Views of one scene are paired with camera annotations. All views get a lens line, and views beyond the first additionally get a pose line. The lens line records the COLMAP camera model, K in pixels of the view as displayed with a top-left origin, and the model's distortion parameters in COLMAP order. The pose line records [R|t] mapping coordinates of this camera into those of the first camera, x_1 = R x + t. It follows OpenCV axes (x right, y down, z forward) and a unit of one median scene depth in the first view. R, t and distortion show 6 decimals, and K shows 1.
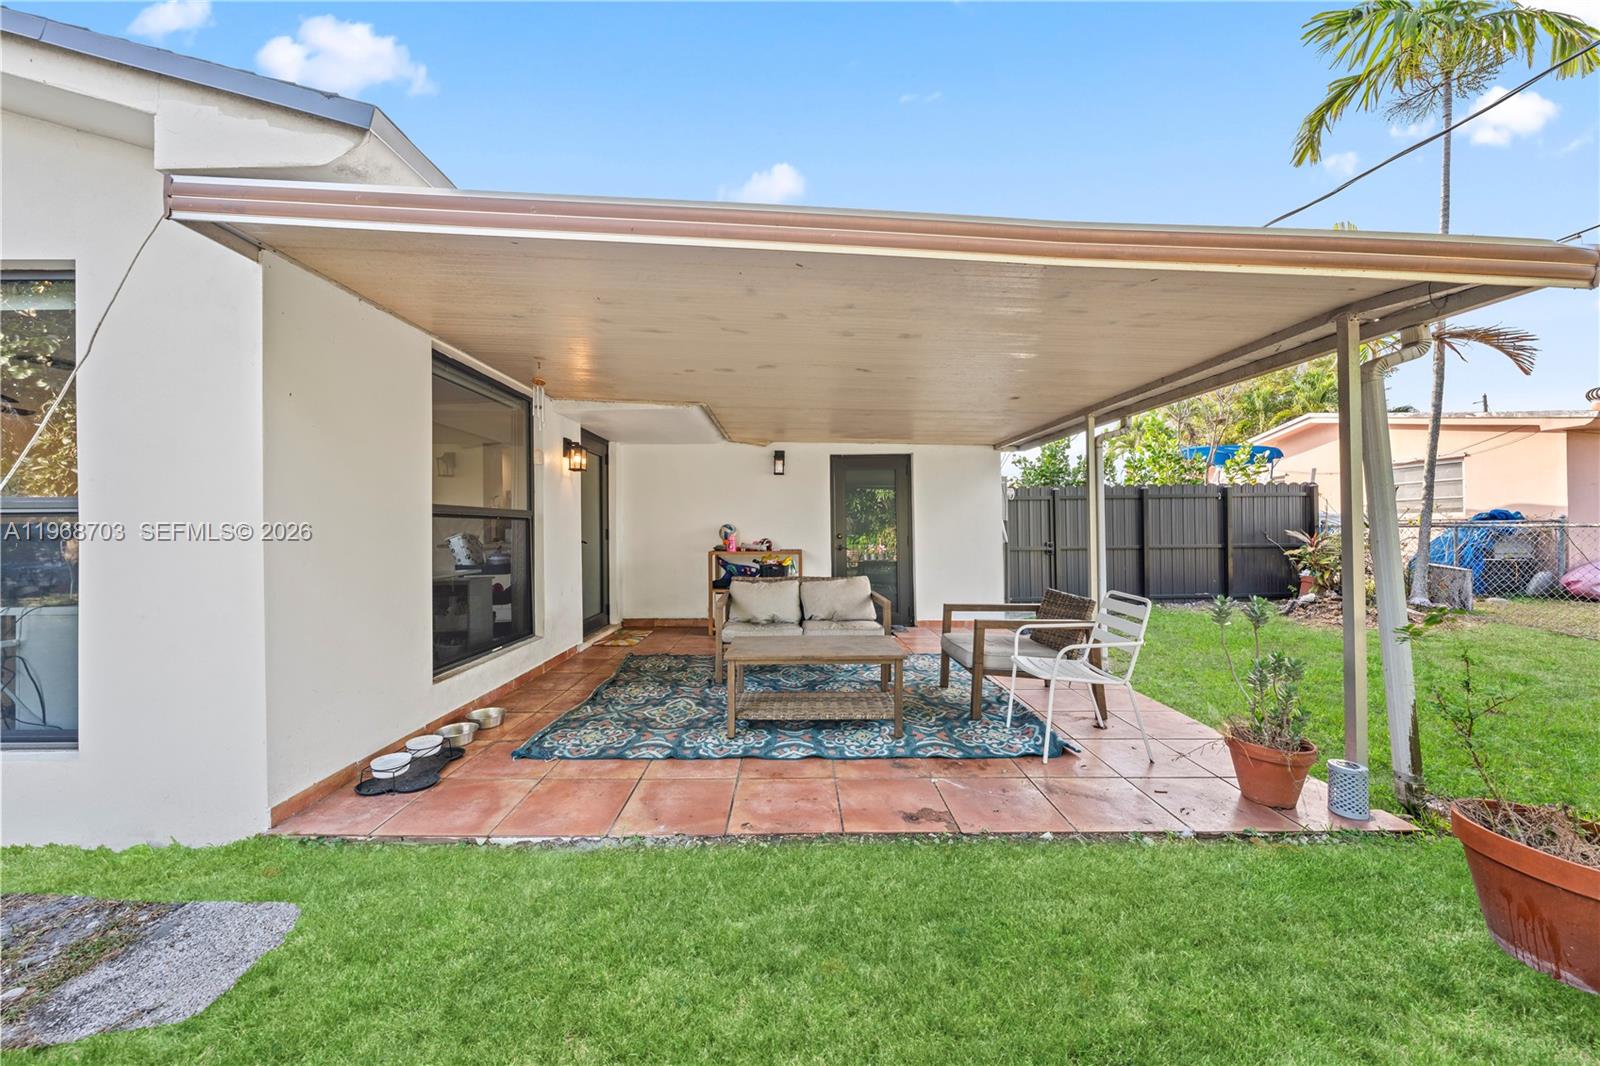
lens RADIAL K [[540.0, 0, 799.8], [0, 540.0, 527.2], [0, 0, 1]] dist [-0.002890, -0.000063]
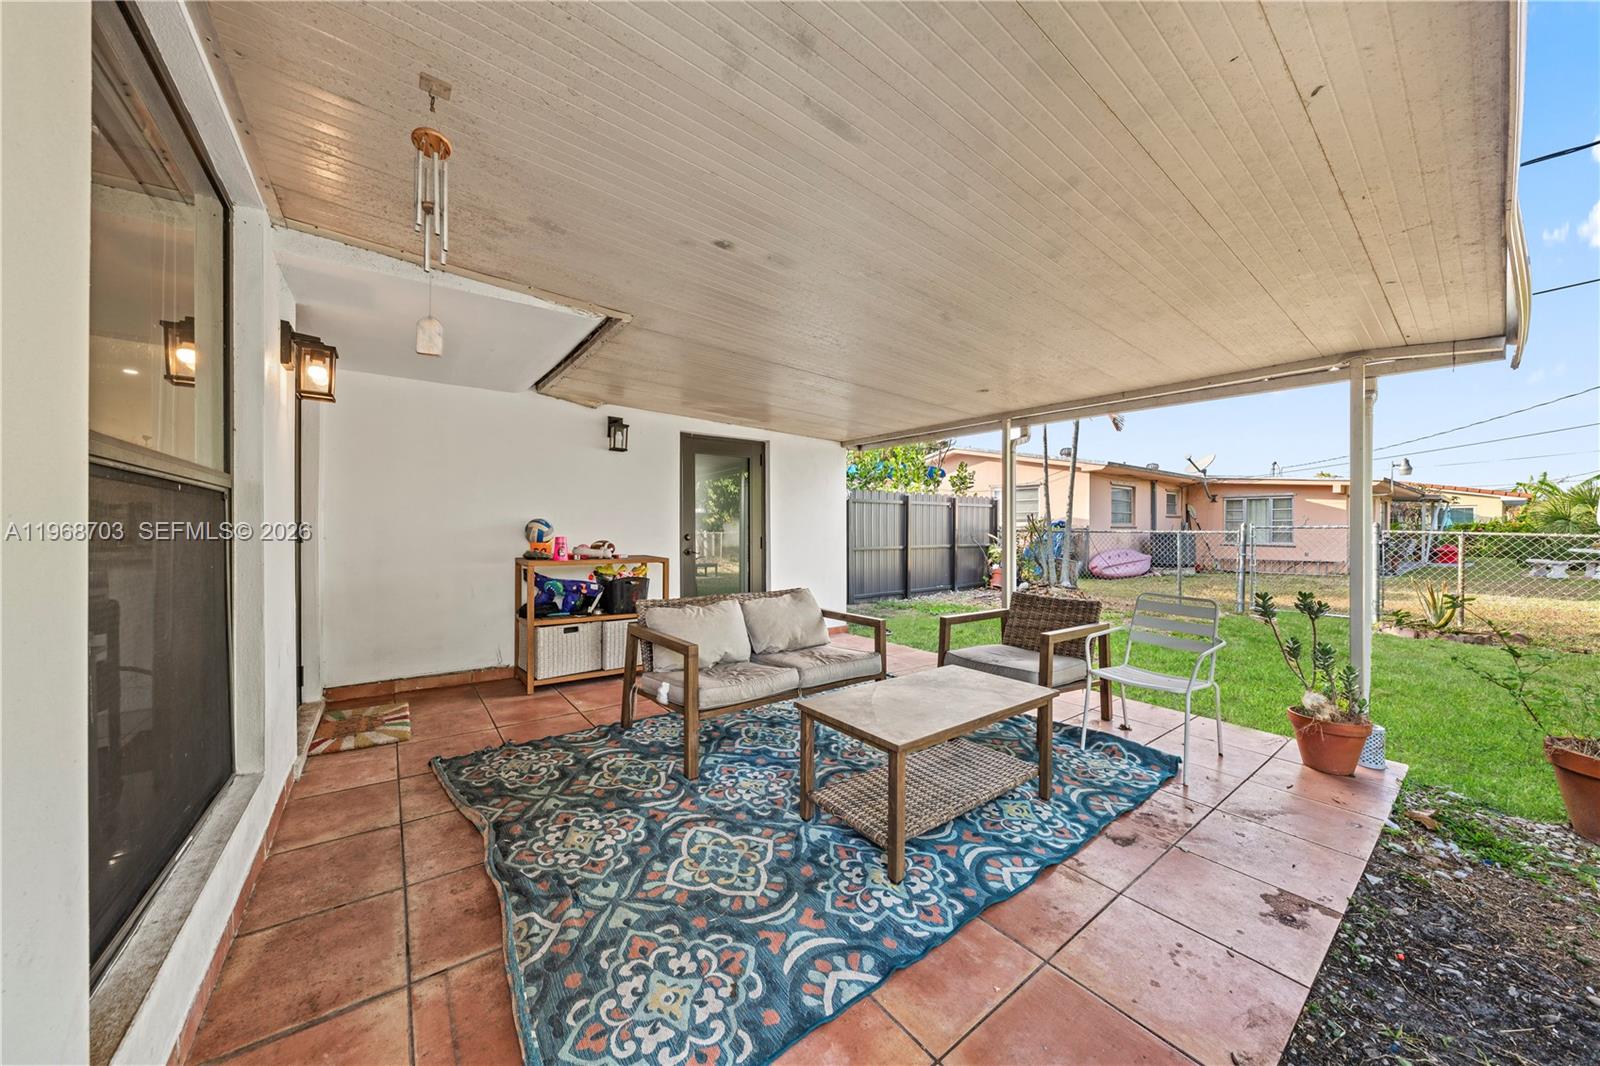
lens RADIAL K [[540.0, 0, 805.4], [0, 540.0, 535.6], [0, 0, 1]] dist [-0.002890, -0.000063]
pose [[0.799031, 0.003914, 0.601277, -0.529783], [-0.014274, 0.999820, 0.012460, 0.003576], [-0.601120, -0.018538, 0.798944, 0.553519]]
